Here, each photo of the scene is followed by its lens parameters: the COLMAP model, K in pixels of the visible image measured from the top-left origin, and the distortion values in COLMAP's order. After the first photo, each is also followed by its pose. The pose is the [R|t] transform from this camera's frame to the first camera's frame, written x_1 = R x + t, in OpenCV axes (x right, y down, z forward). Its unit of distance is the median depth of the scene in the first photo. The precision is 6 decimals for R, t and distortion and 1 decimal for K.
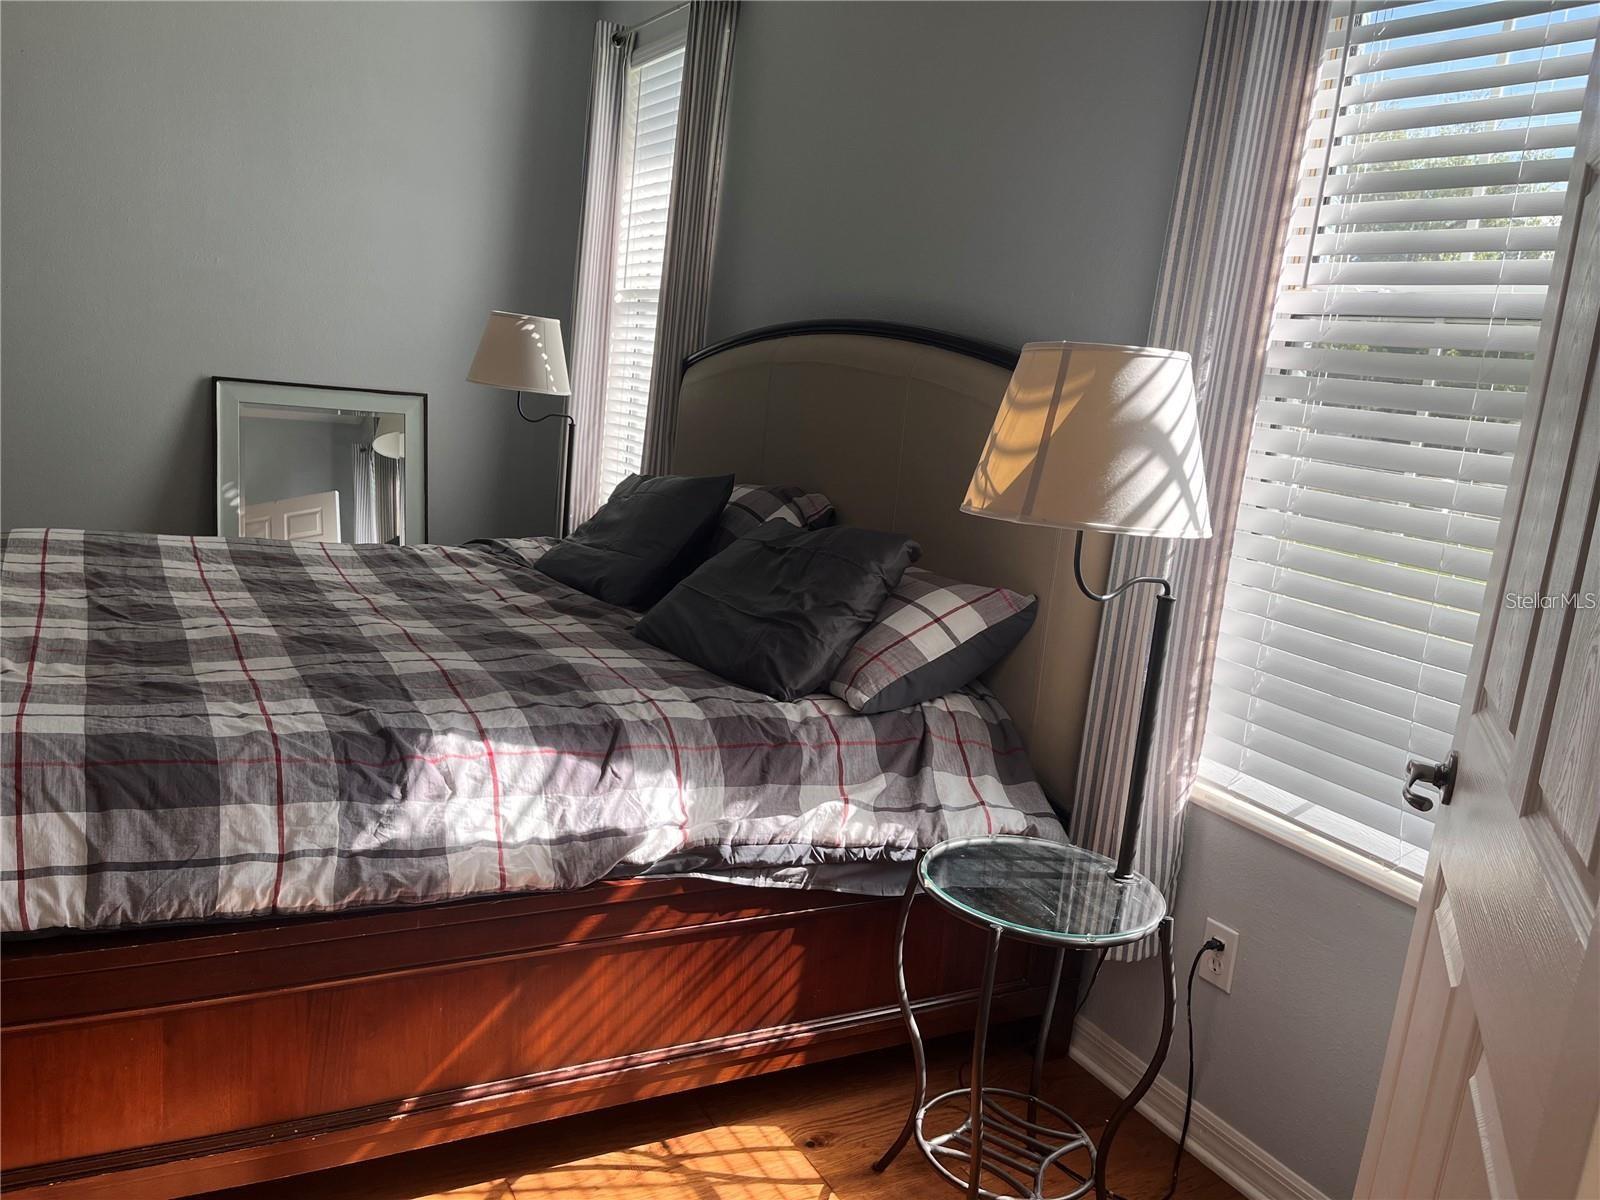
lens RADIAL K [[1212.5, 0, 800.0], [0, 1212.5, 600.0], [0, 0, 1]] dist [0.083004, -0.126470]
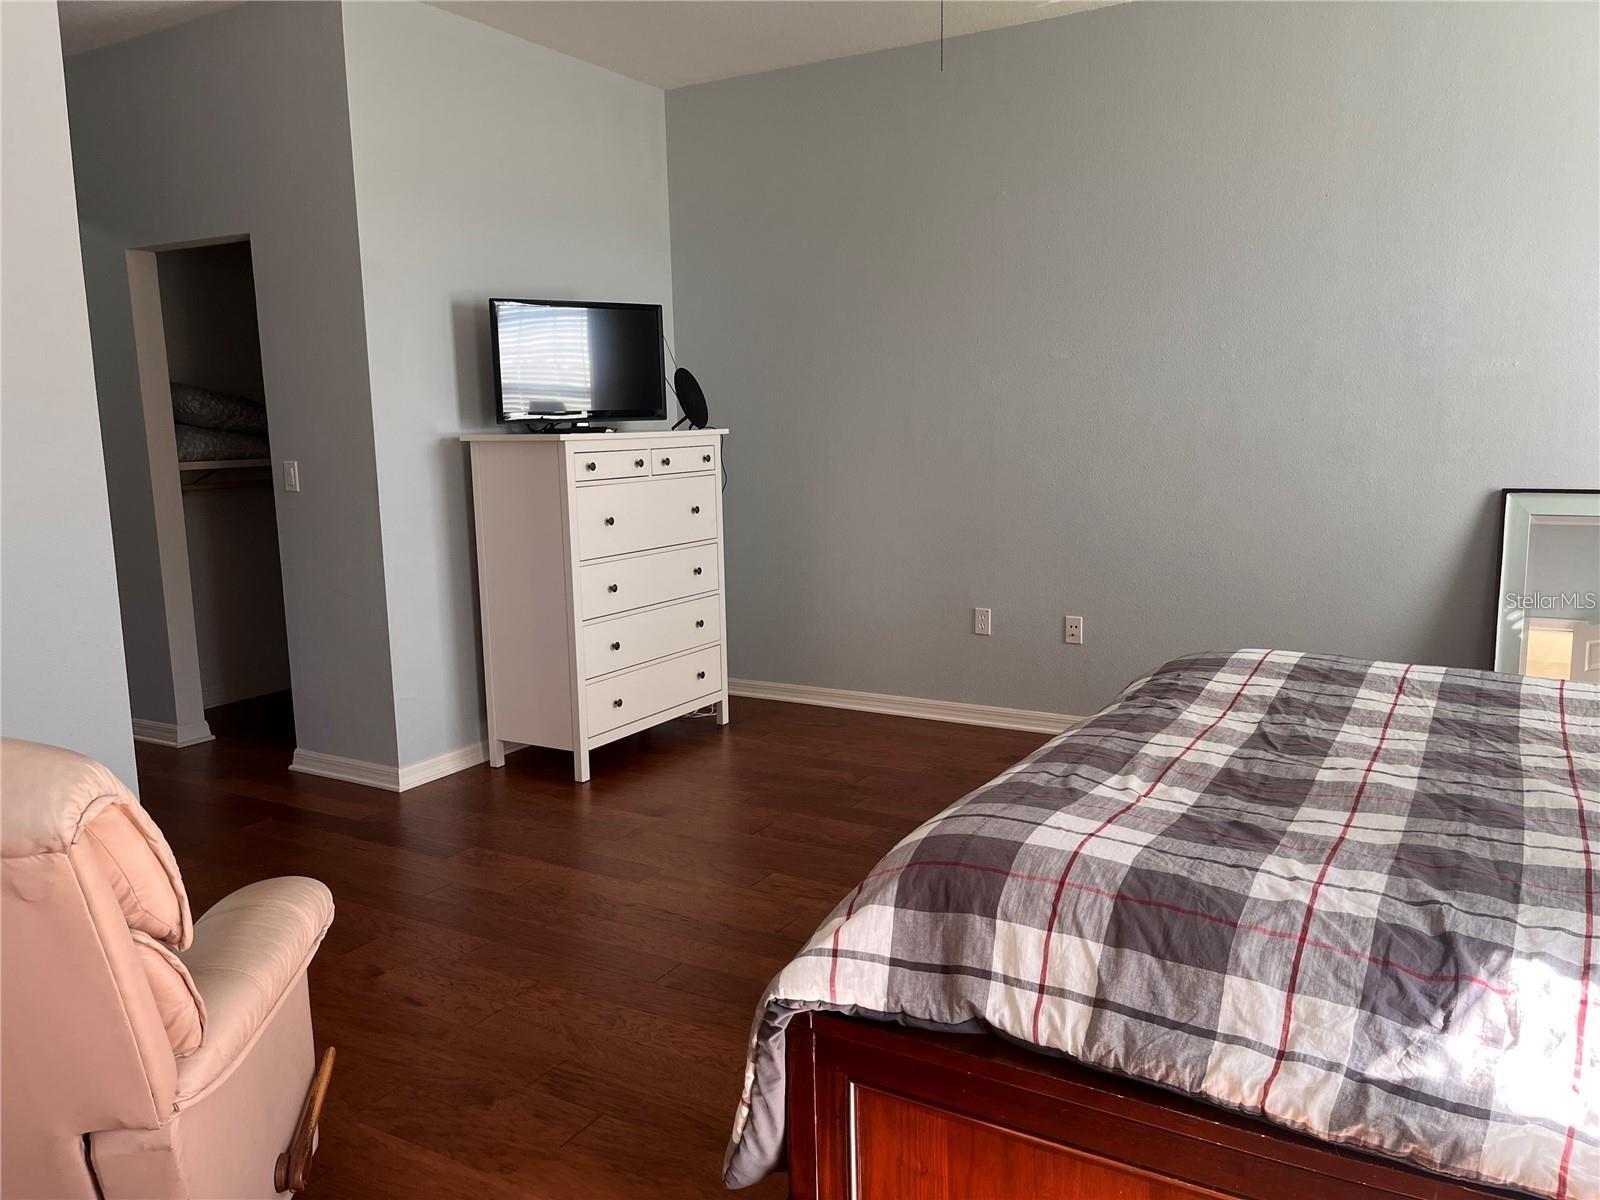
lens RADIAL K [[1212.5, 0, 800.0], [0, 1212.5, 600.0], [0, 0, 1]] dist [0.083004, -0.126470]
pose [[0.492860, 0.014978, -0.869980, 0.159128], [-0.089479, 0.995423, -0.033554, -0.050412], [0.865496, 0.094383, 0.491944, 0.236670]]
